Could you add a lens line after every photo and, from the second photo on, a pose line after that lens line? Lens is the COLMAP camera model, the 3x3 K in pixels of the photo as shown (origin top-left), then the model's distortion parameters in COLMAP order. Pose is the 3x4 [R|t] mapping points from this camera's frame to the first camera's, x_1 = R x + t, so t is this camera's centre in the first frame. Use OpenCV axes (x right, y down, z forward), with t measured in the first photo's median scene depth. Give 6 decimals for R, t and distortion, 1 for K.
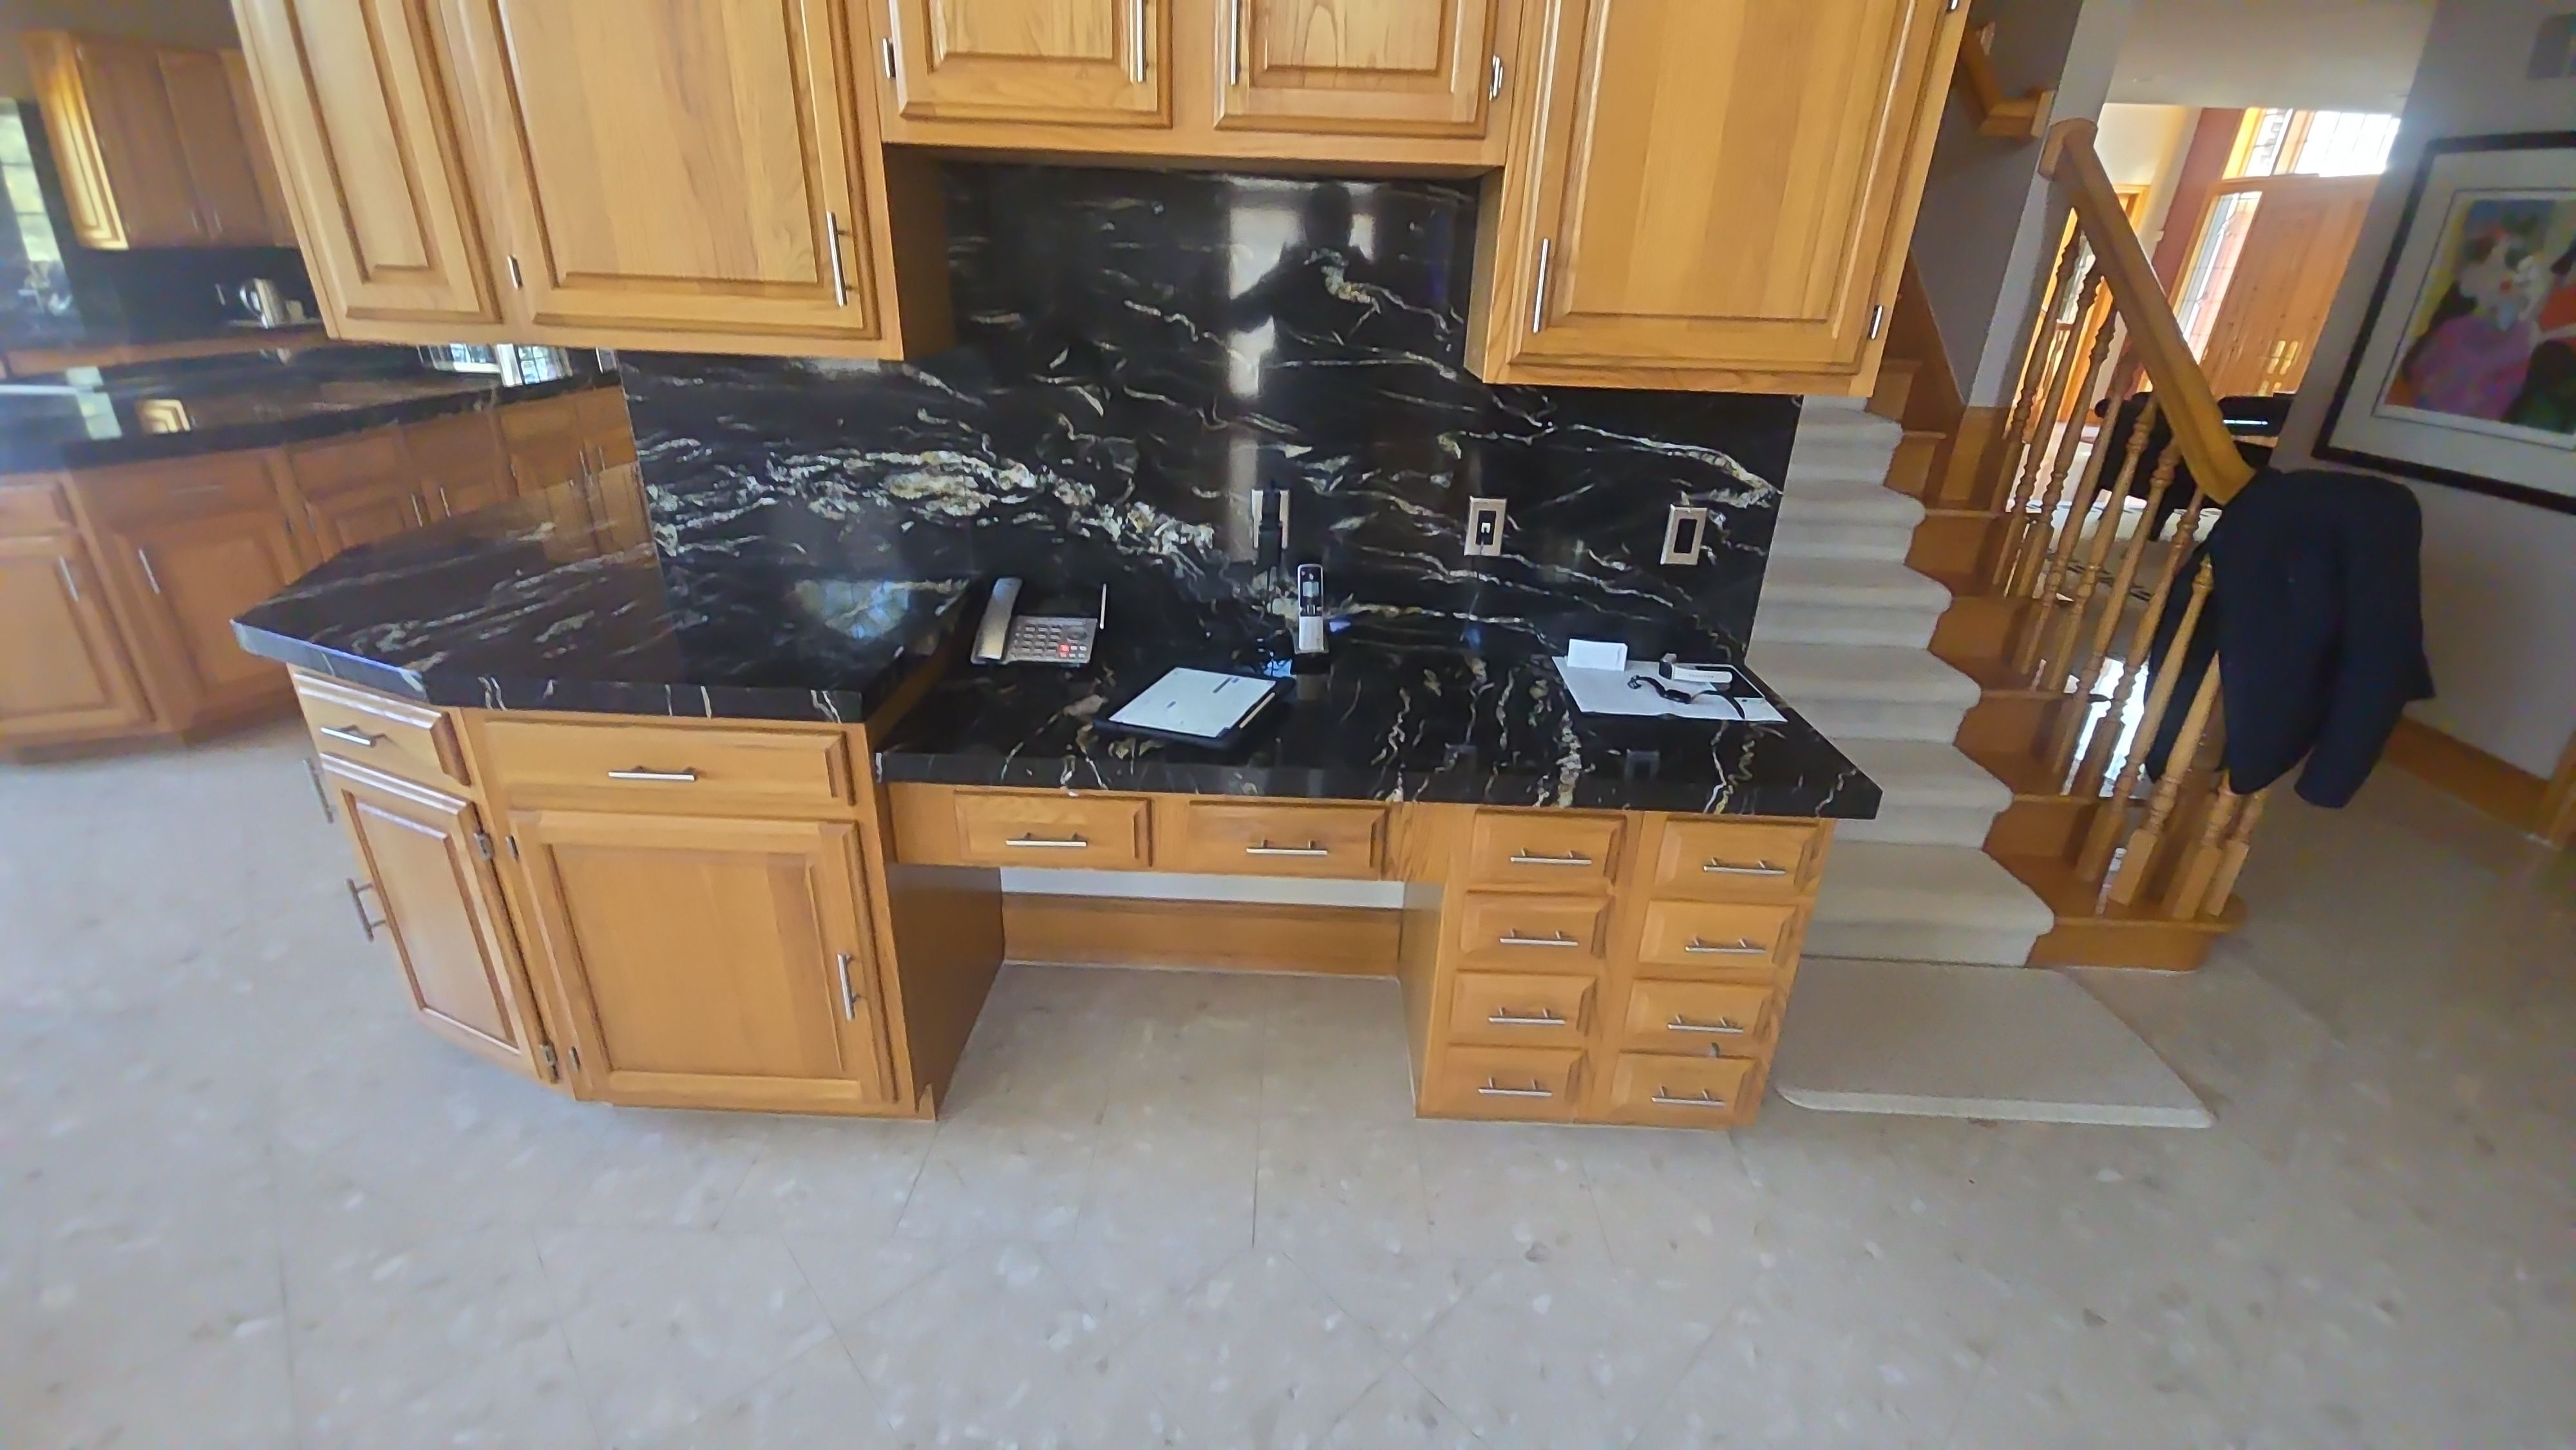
lens RADIAL K [[1041.0, 0, 1287.0], [0, 1041.0, 703.2], [0, 0, 1]] dist [0.010723, -0.008565]
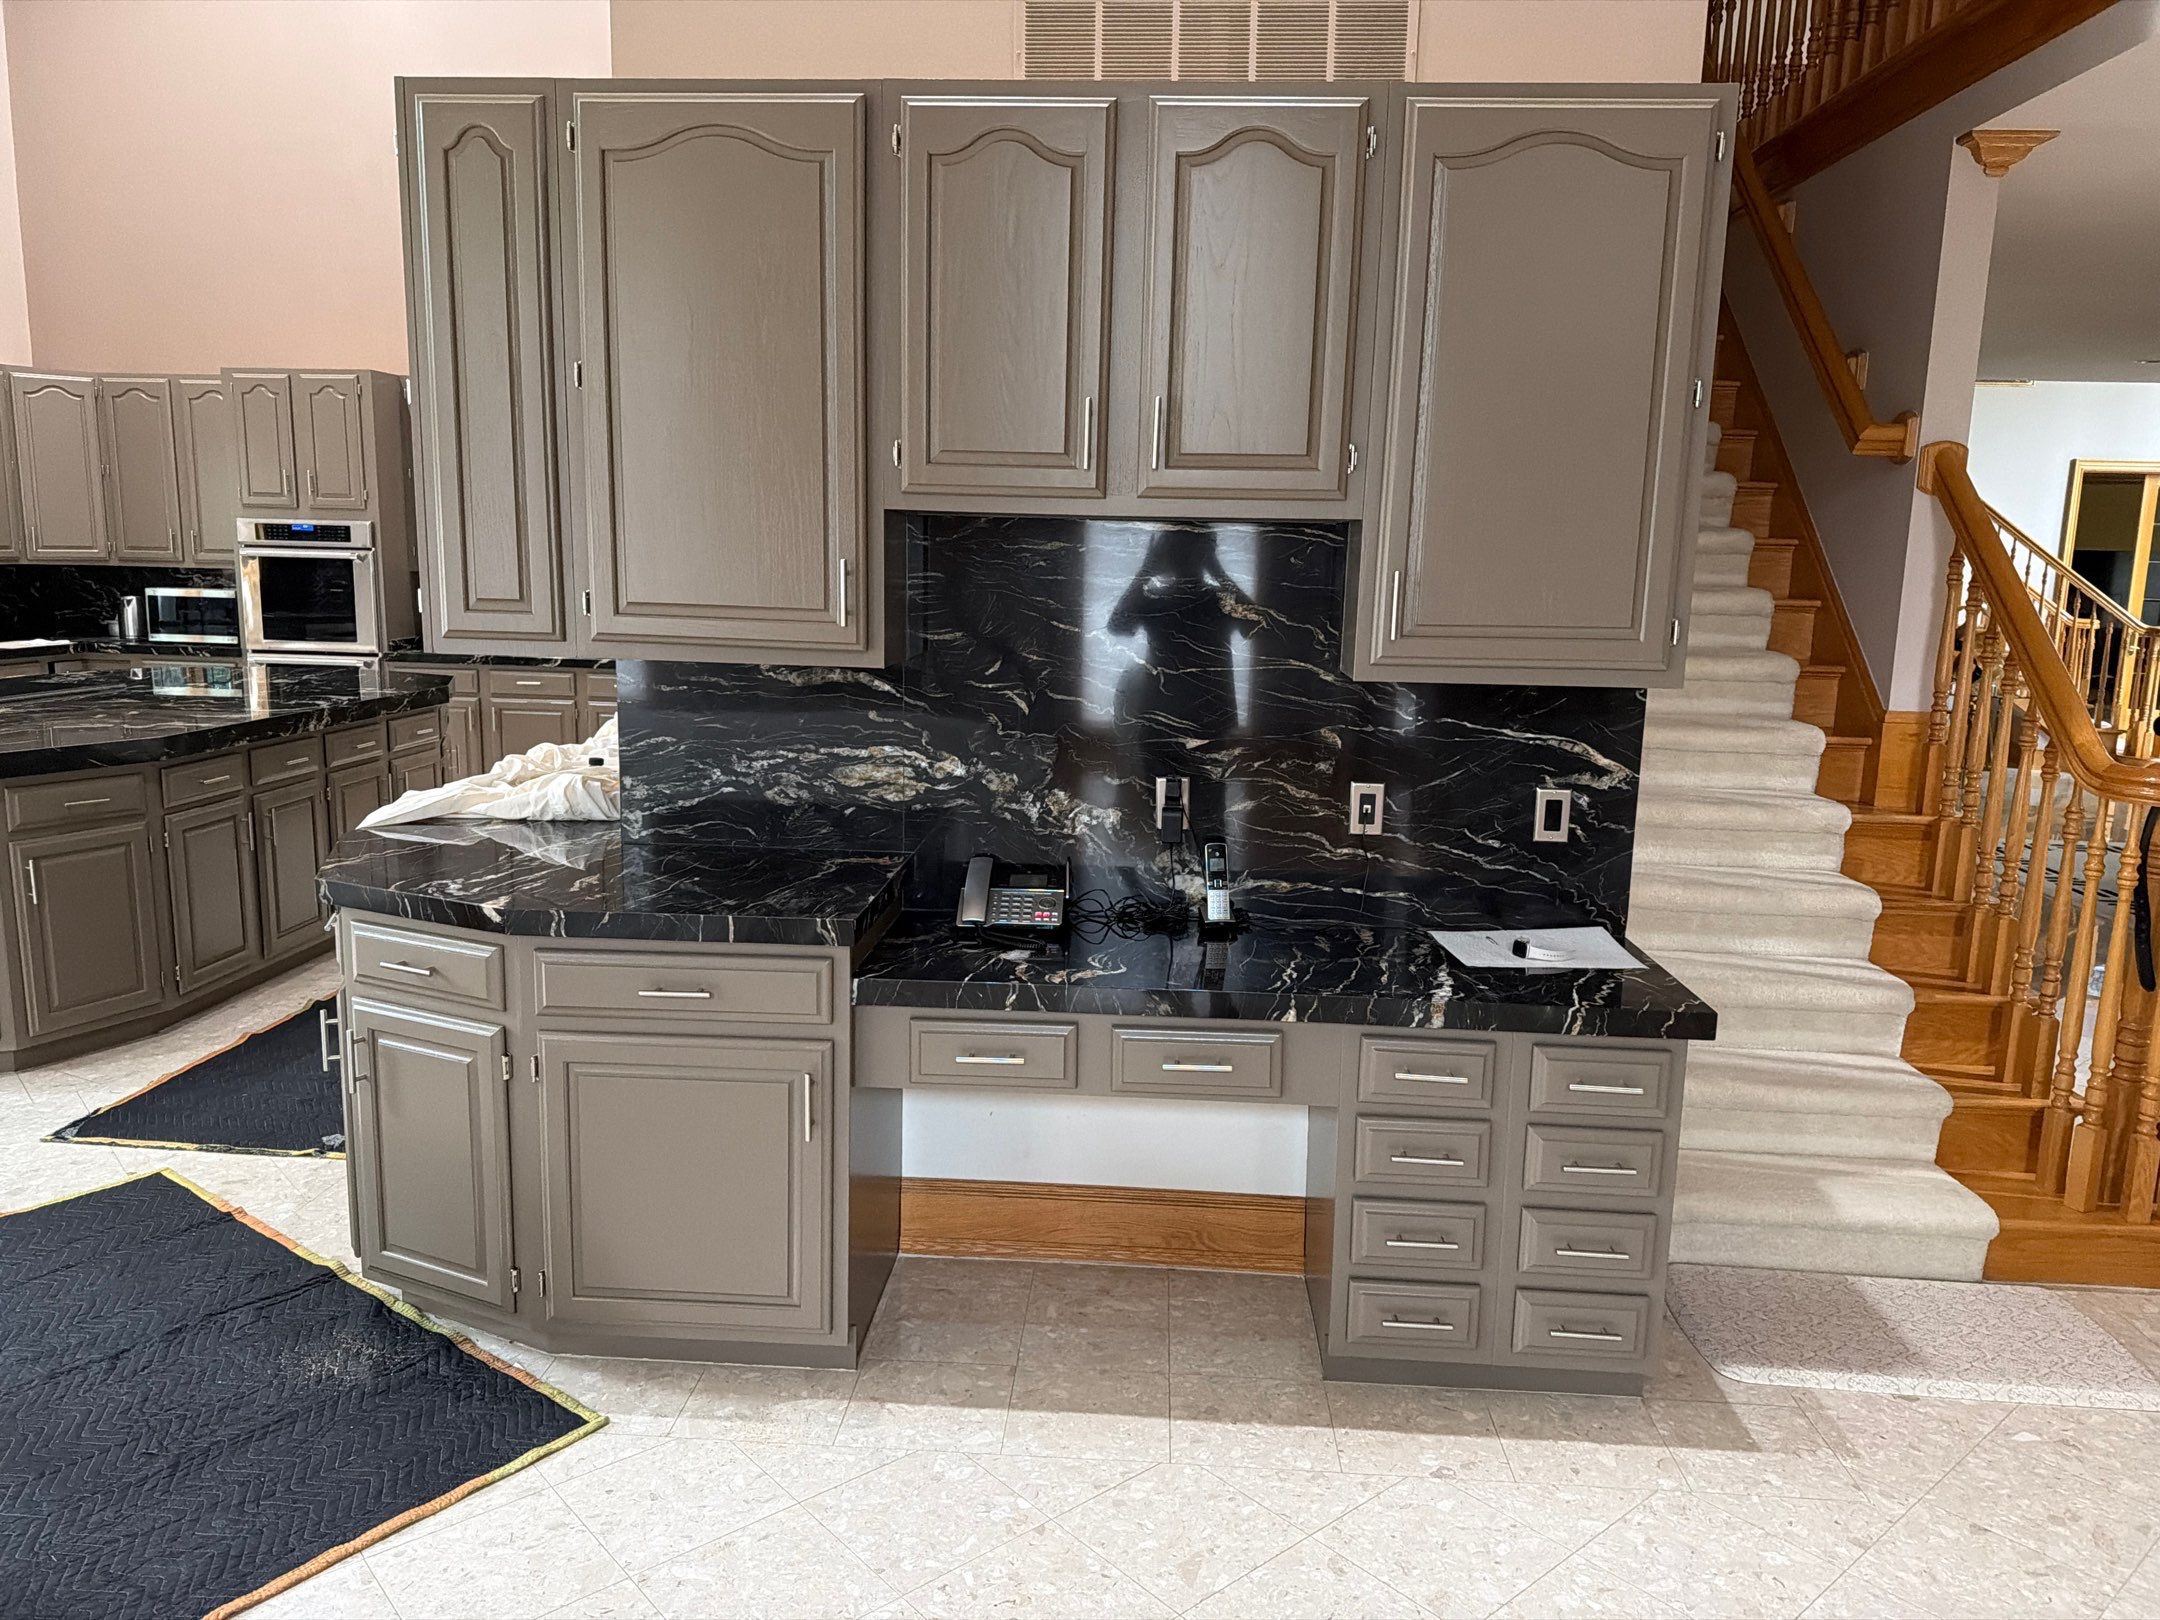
lens RADIAL K [[1484.9, 0, 1082.0], [0, 1484.9, 819.3], [0, 0, 1]] dist [0.182764, -0.261745]
pose [[0.999174, -0.004395, -0.040389, -0.049684], [-0.004892, 0.973878, -0.227018, 0.208373], [0.040331, 0.227029, 0.973053, -0.568631]]
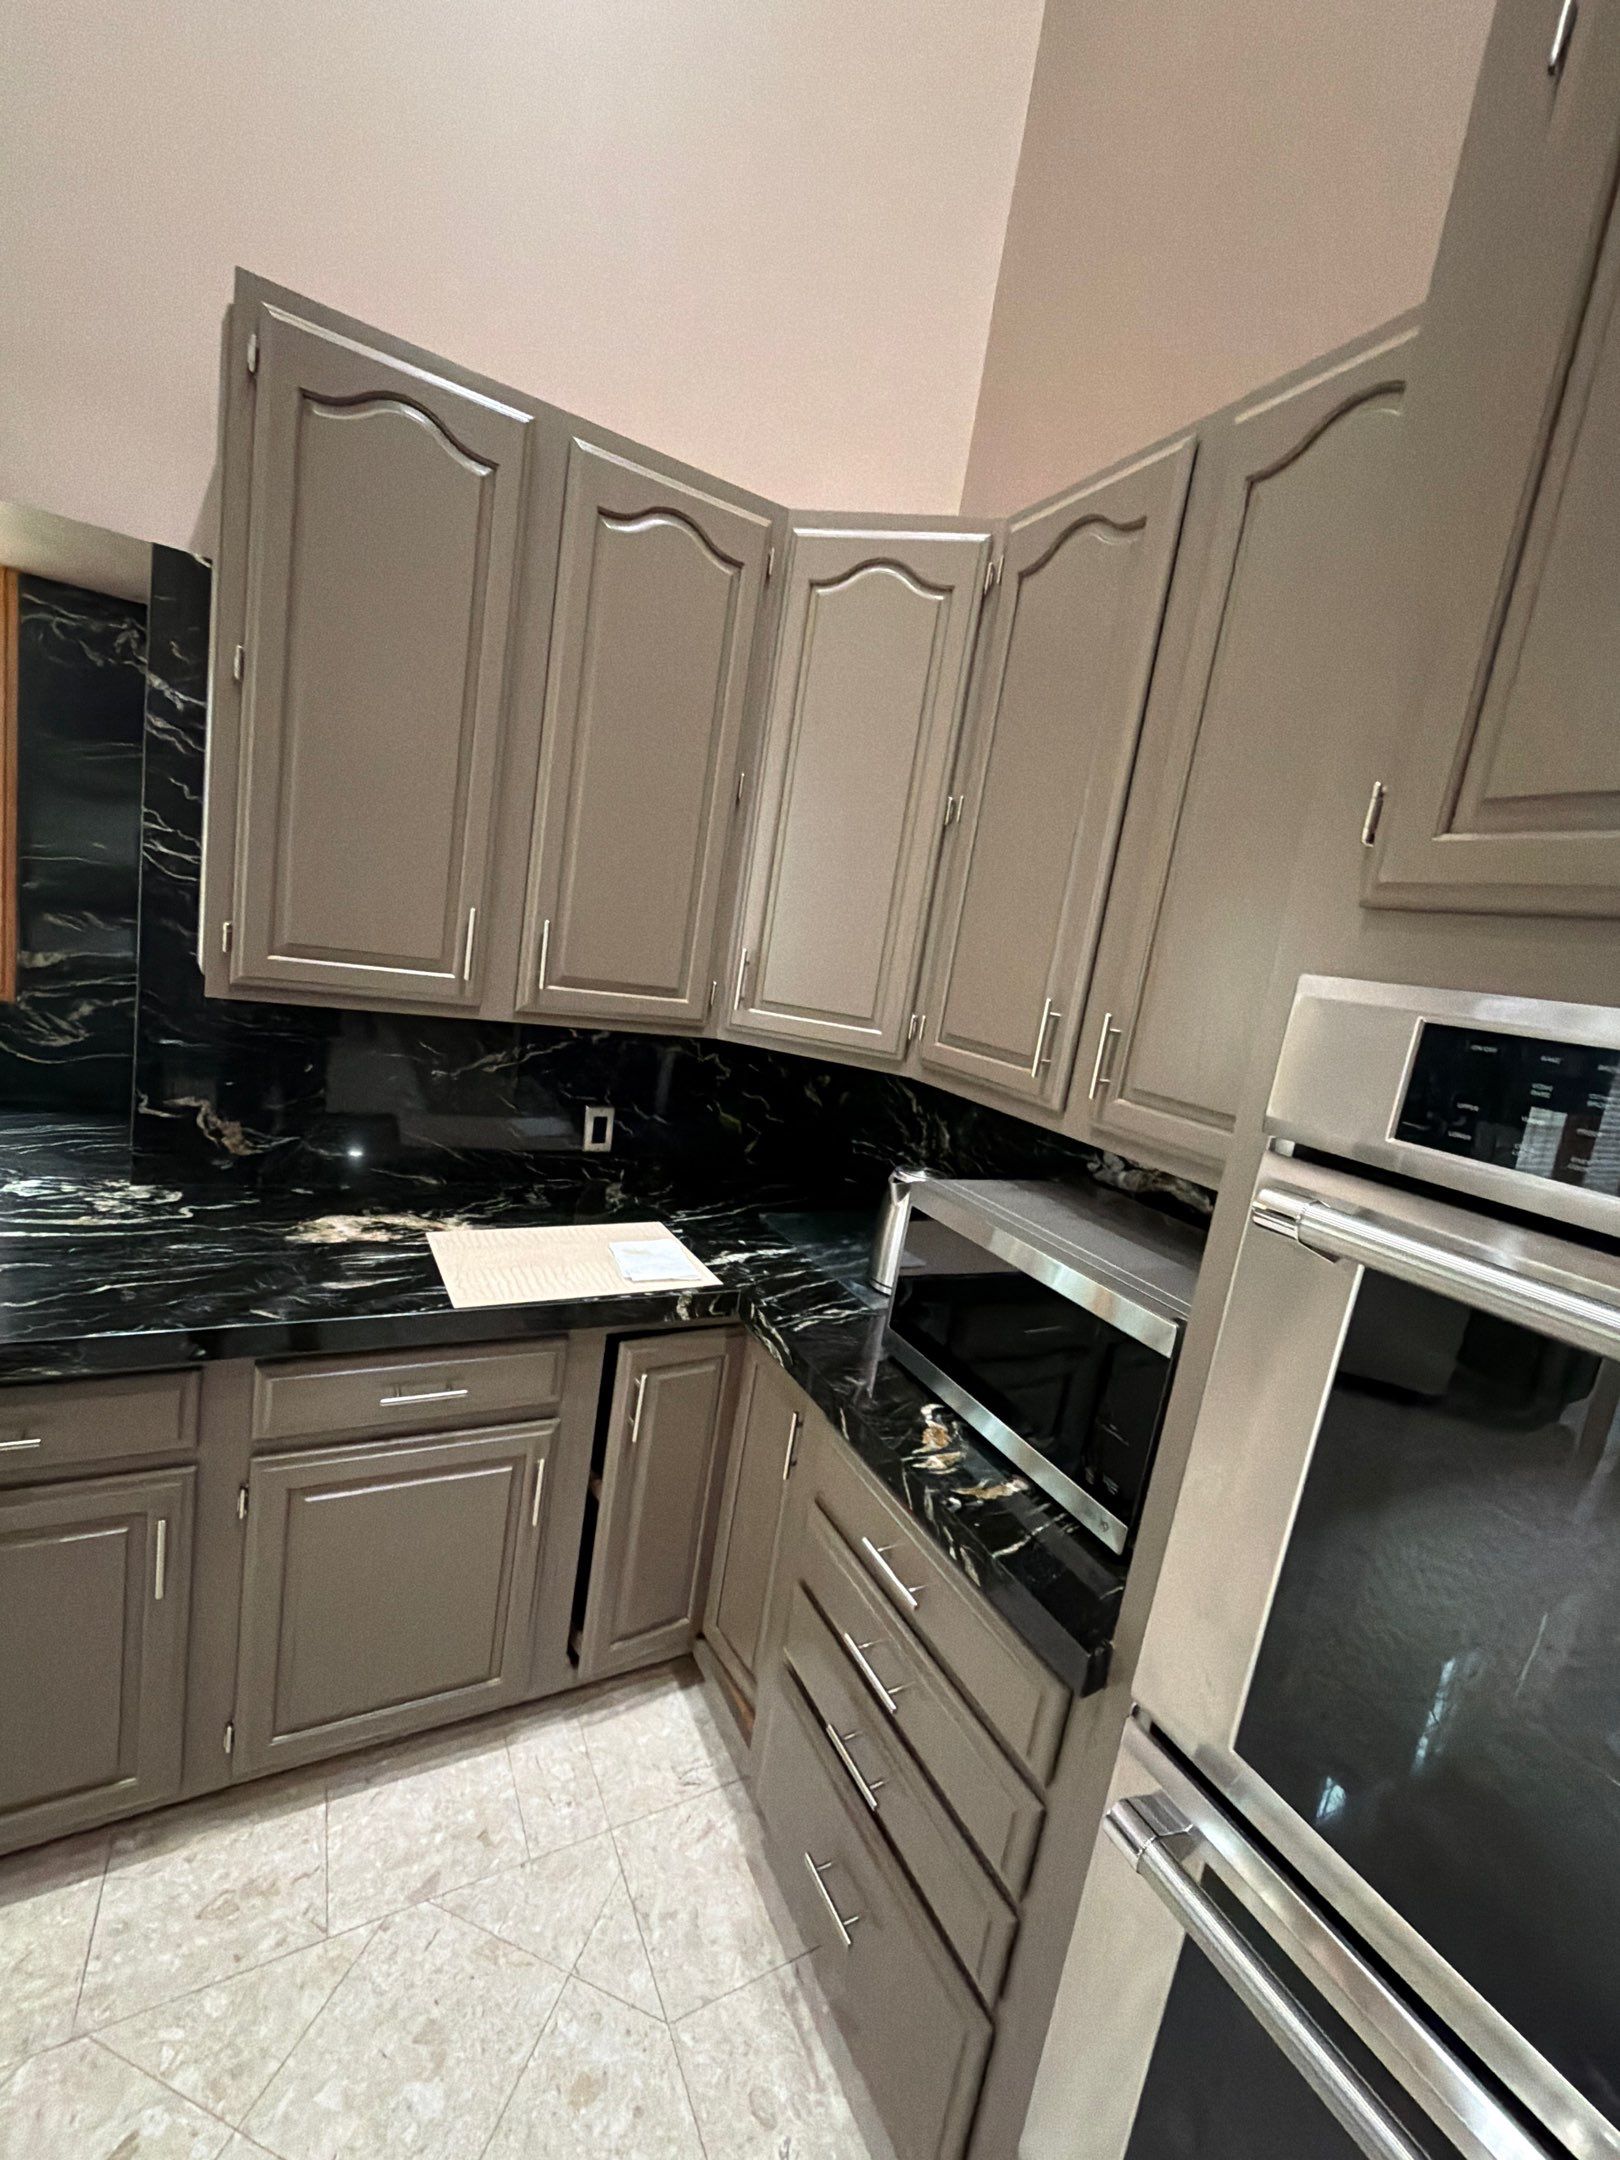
lens RADIAL K [[862.6, 0, 811.8], [0, 862.6, 1076.2], [0, 0, 1]] dist [-0.000635, 0.000151]
pose [[0.500660, 0.172891, -0.848203, -2.310790], [-0.456152, 0.885464, -0.088762, -1.366662], [0.735707, 0.431349, 0.522182, 2.905103]]
